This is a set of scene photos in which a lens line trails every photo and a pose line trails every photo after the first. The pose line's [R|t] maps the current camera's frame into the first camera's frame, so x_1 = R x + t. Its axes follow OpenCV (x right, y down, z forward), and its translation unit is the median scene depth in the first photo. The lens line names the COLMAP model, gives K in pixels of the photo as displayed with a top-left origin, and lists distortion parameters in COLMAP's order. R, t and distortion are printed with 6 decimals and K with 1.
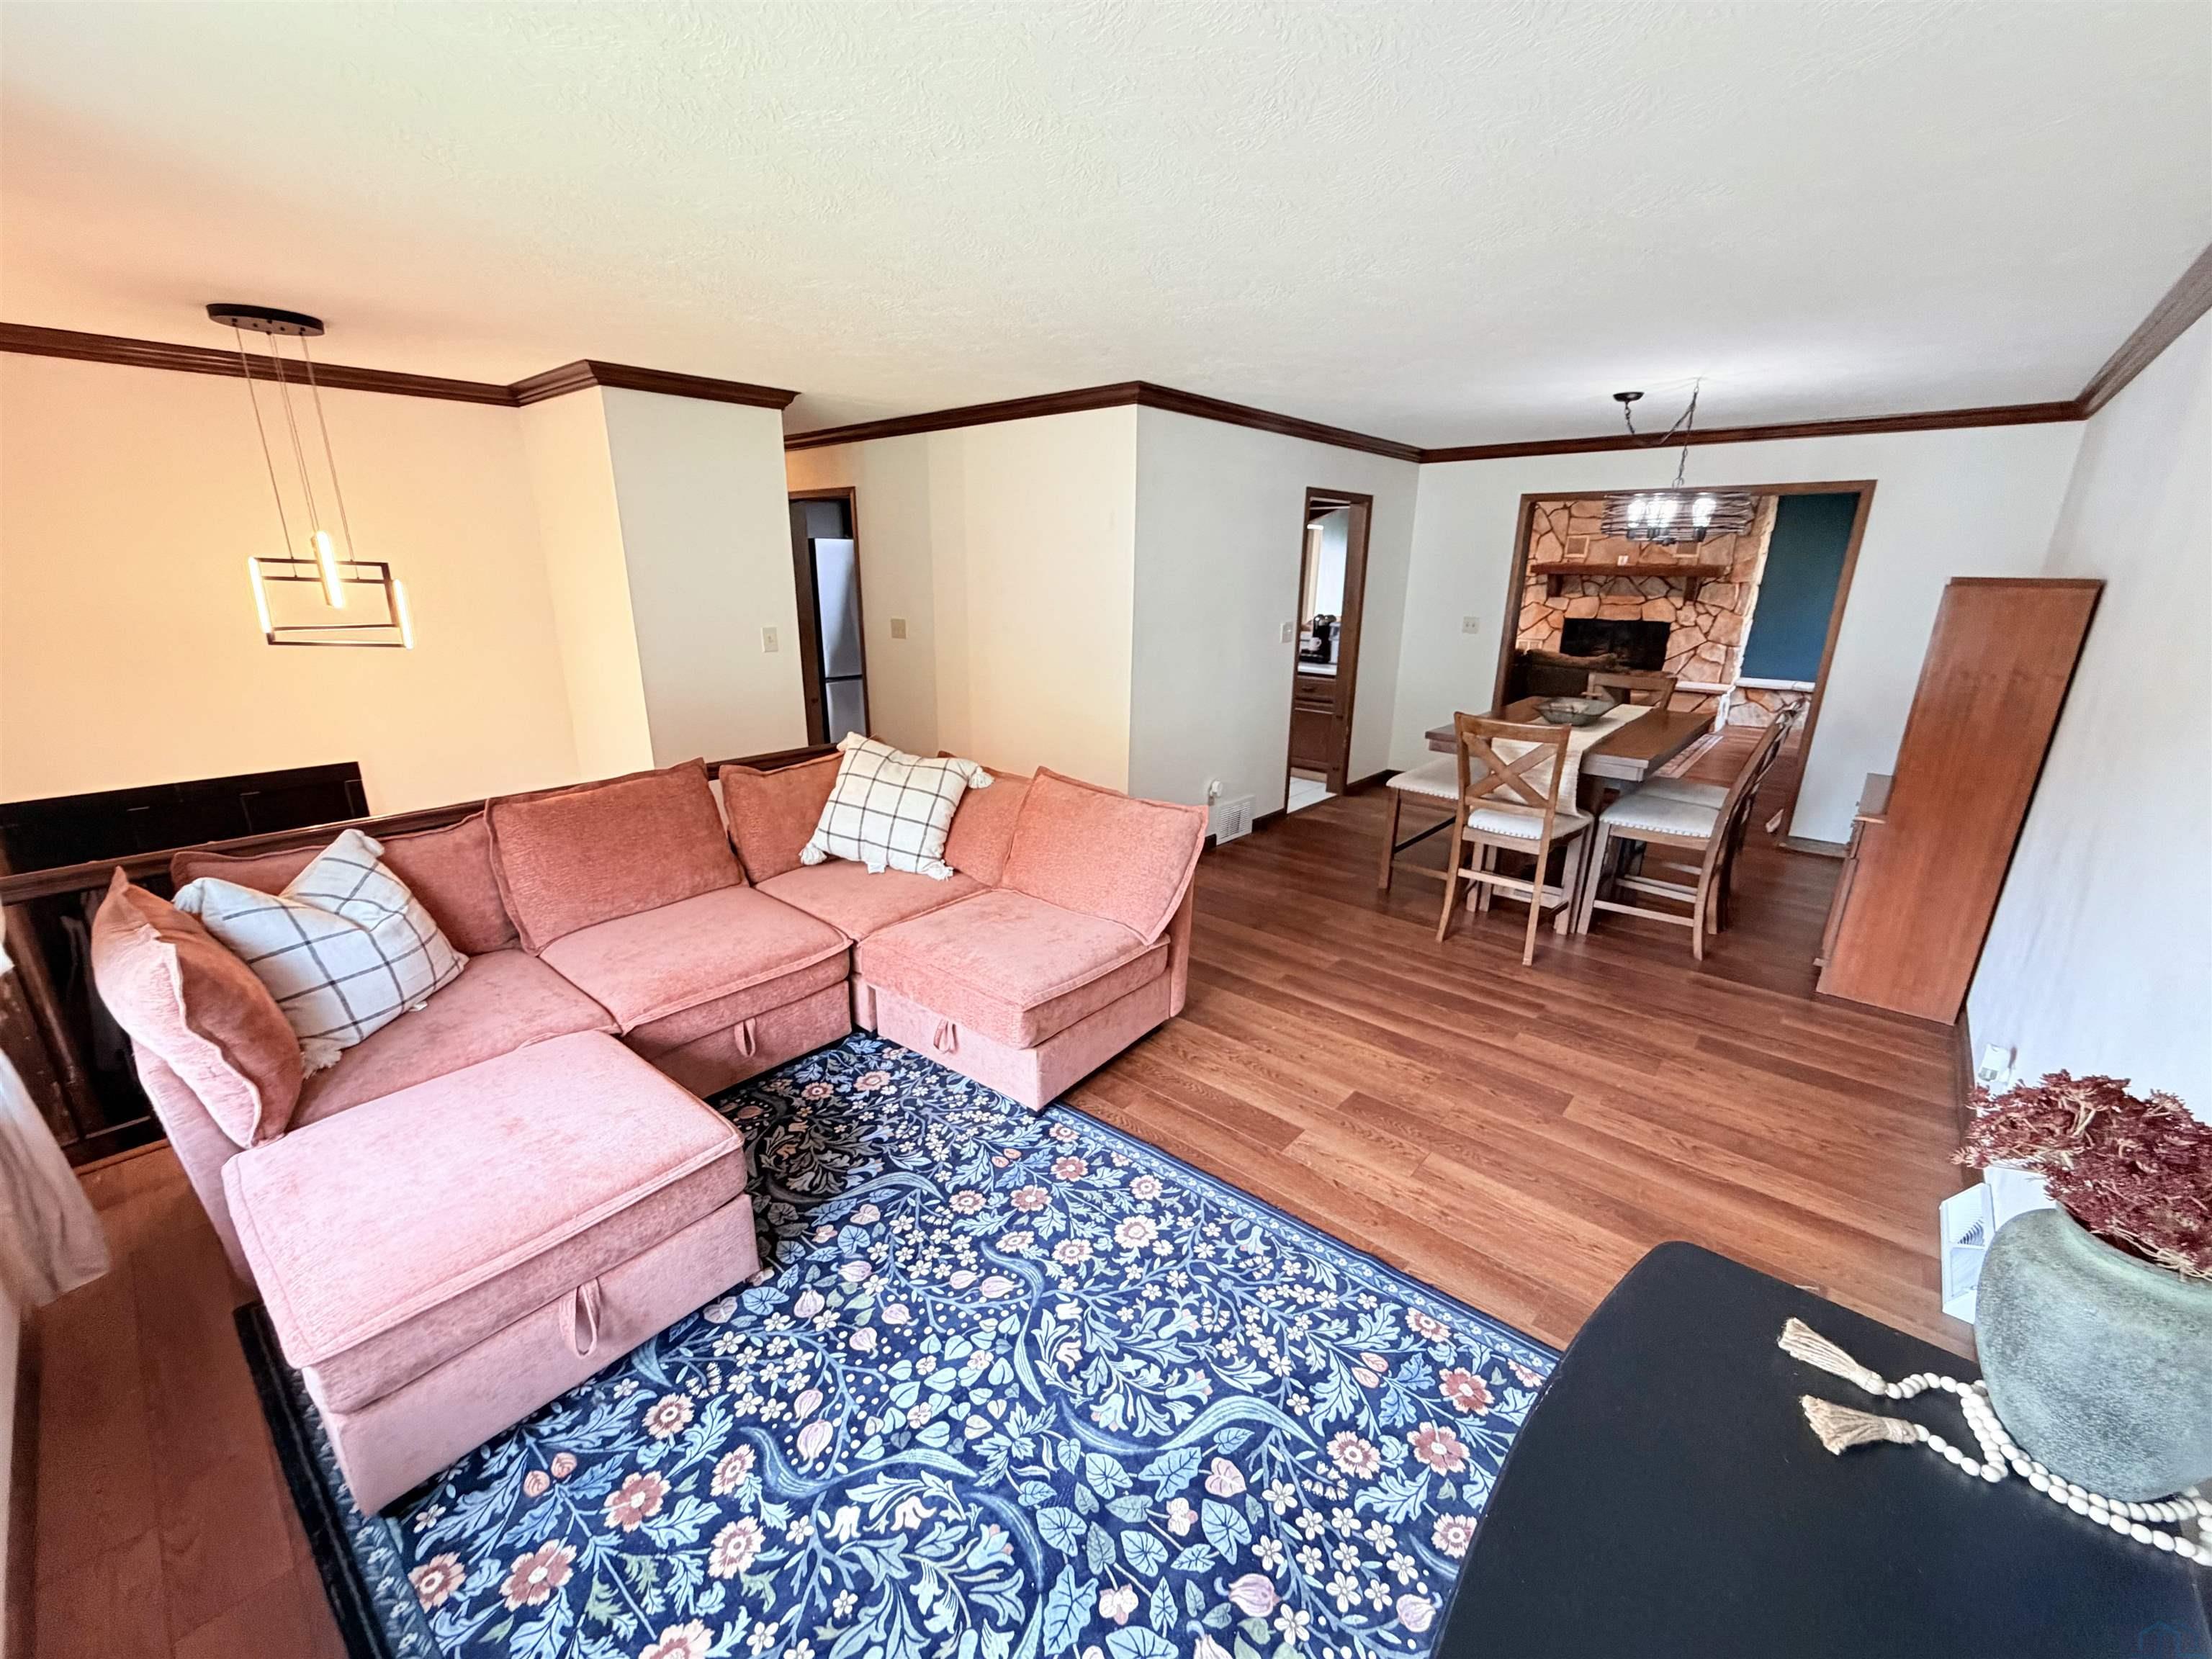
lens RADIAL K [[887.3, 0, 1097.9], [0, 887.3, 837.8], [0, 0, 1]] dist [-0.000514, 0.000184]
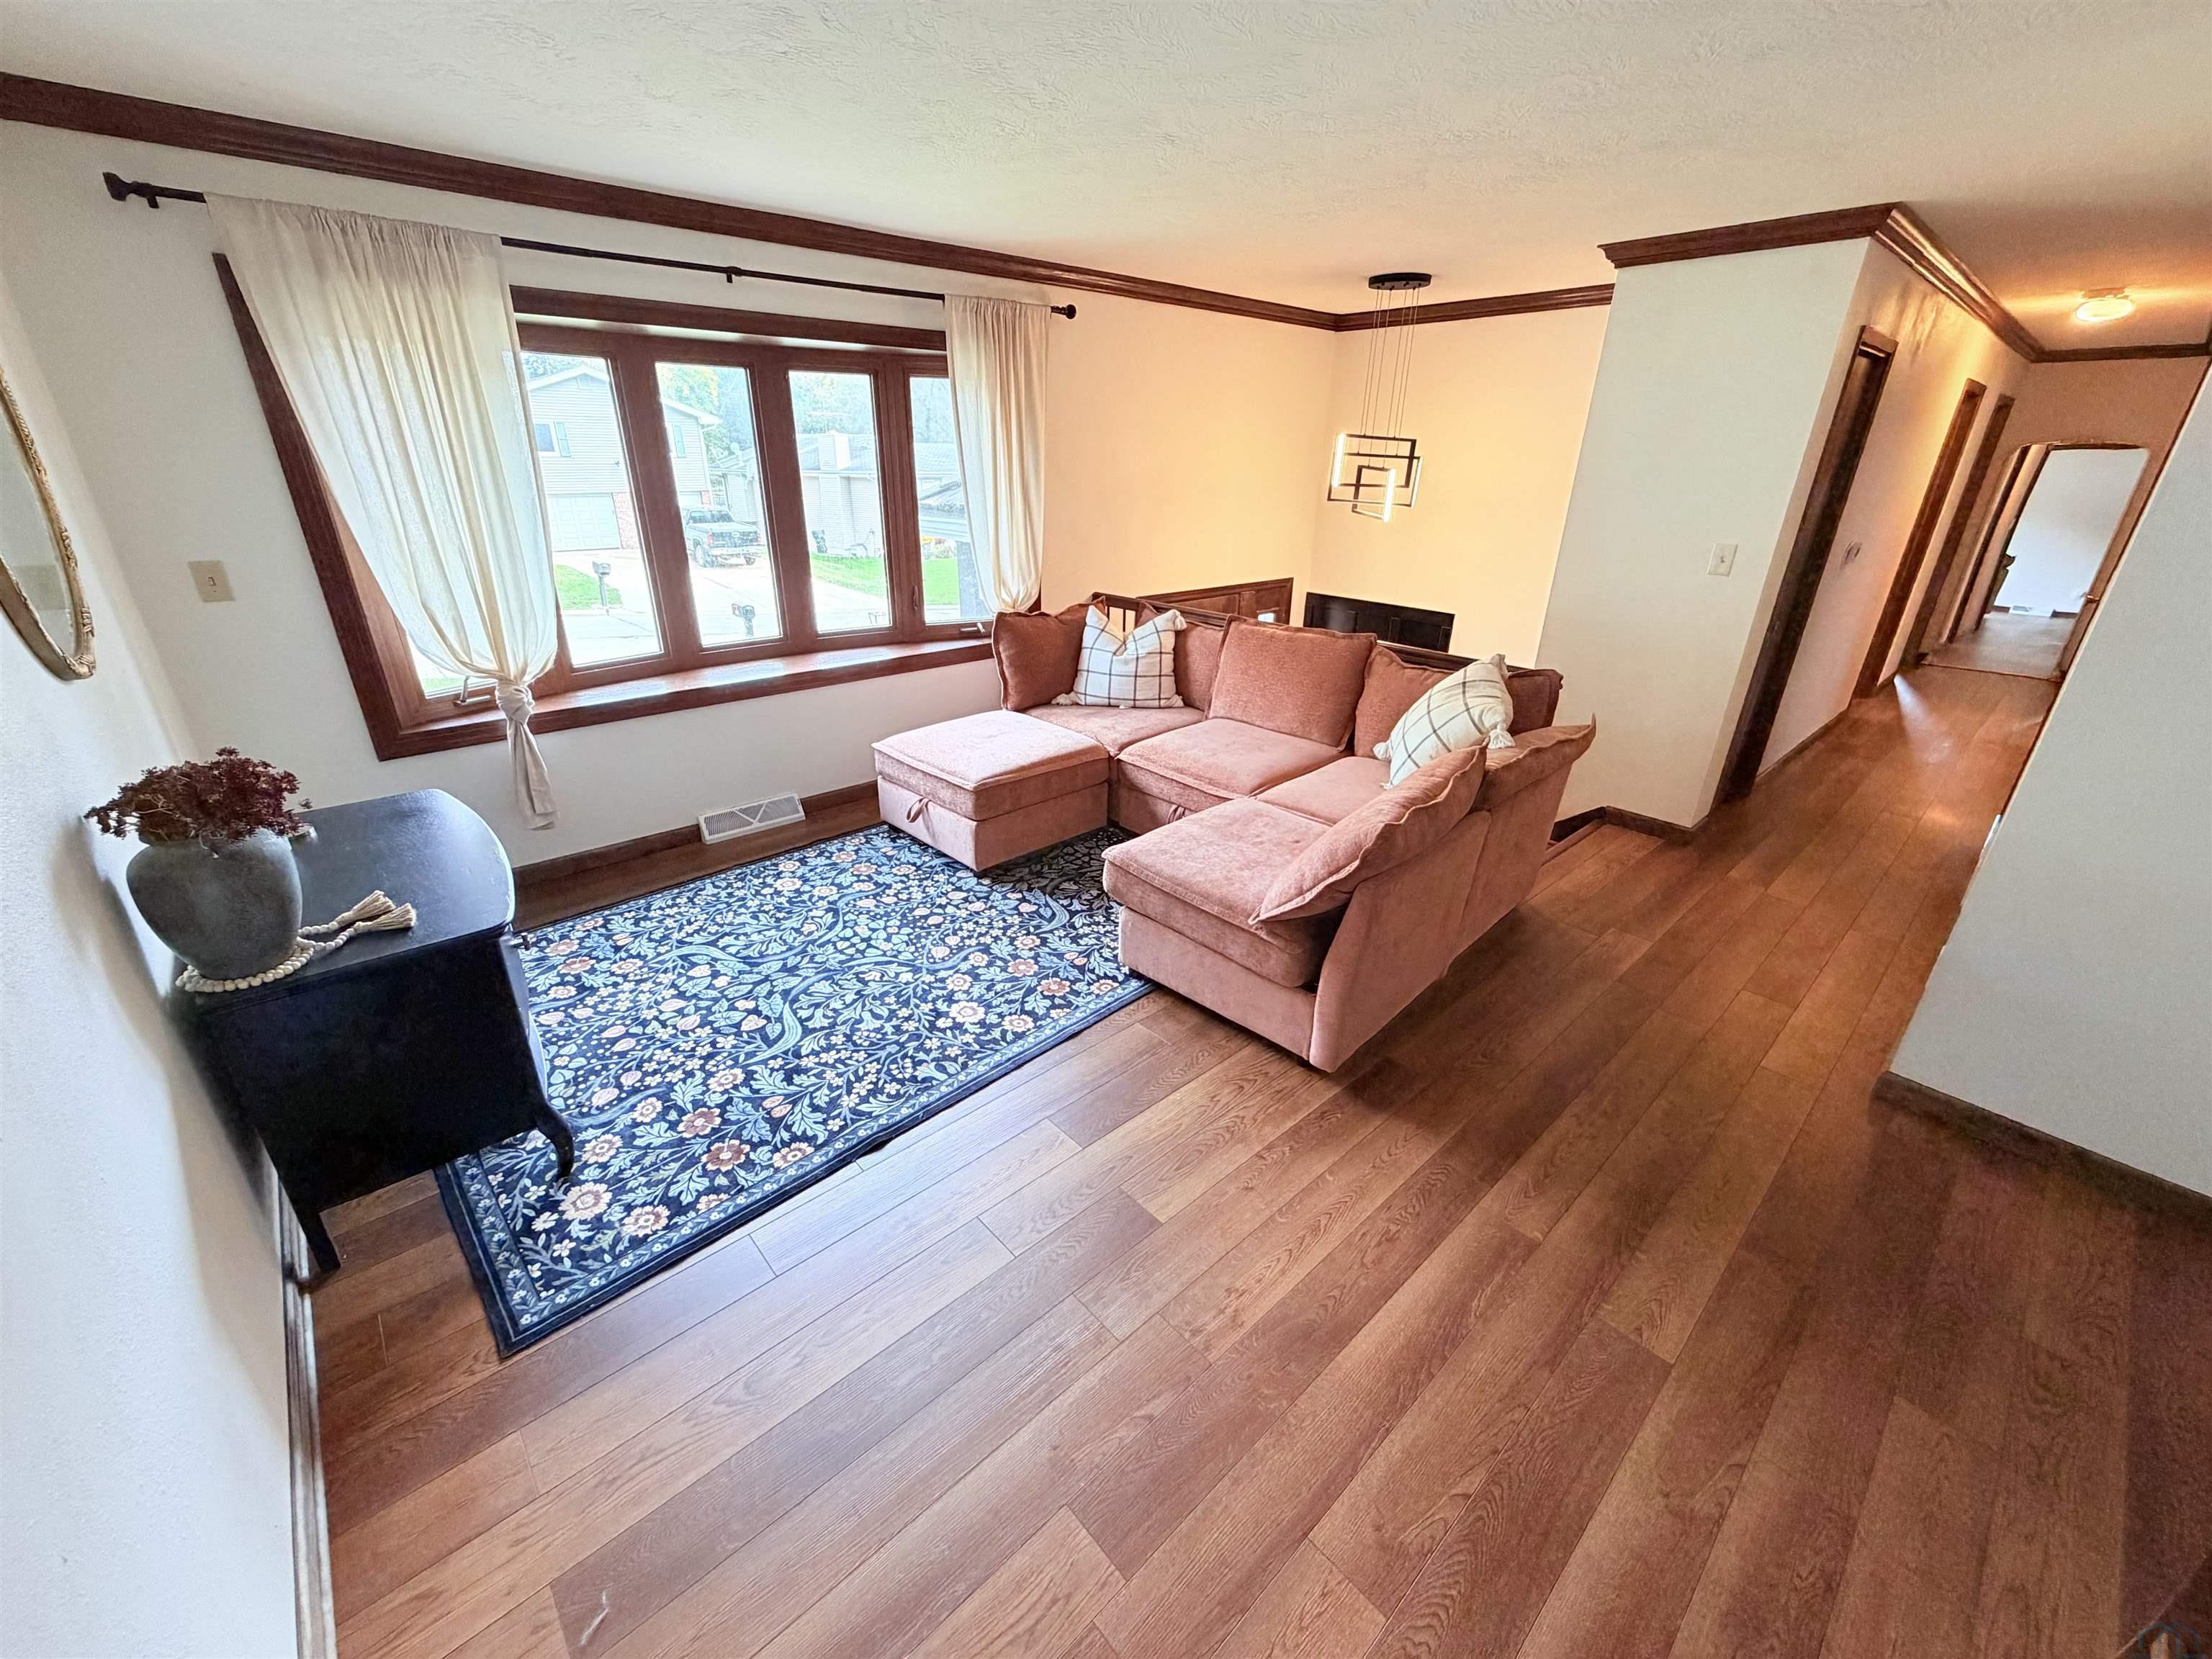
lens RADIAL K [[887.3, 0, 1099.9], [0, 887.3, 830.6], [0, 0, 1]] dist [-0.000514, 0.000184]
pose [[-0.118278, 0.383616, -0.915887, 1.184333], [-0.309219, 0.862270, 0.401091, -0.361693], [0.943607, 0.330650, 0.016634, 1.210124]]
